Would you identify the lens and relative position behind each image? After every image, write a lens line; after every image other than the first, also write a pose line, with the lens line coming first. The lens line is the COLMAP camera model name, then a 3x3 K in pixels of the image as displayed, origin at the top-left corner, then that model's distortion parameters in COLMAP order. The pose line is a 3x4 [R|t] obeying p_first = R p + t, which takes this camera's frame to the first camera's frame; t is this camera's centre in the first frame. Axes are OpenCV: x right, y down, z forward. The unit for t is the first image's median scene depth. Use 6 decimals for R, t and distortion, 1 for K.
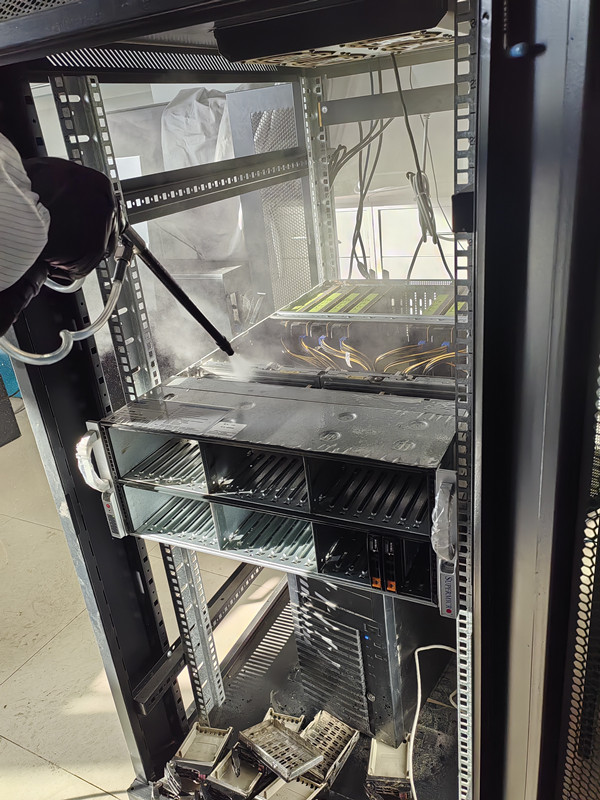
lens RADIAL K [[630.7, 0, 303.6], [0, 630.7, 396.1], [0, 0, 1]] dist [0.019069, 0.020152]
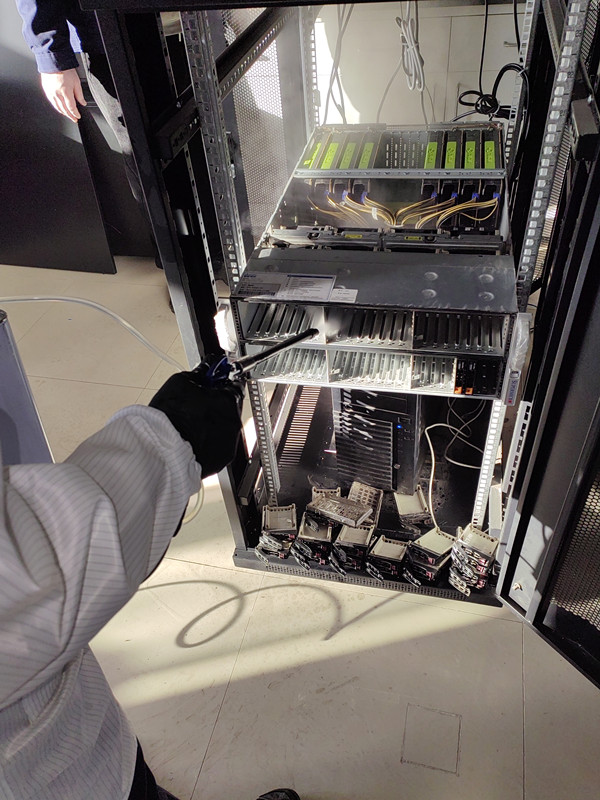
lens RADIAL K [[630.7, 0, 294.3], [0, 630.7, 399.9], [0, 0, 1]] dist [0.019069, 0.020152]
pose [[0.971534, -0.142740, 0.189071, -0.349094], [0.076281, 0.944081, 0.320769, -0.118596], [-0.224284, -0.297215, 0.928095, -0.181419]]
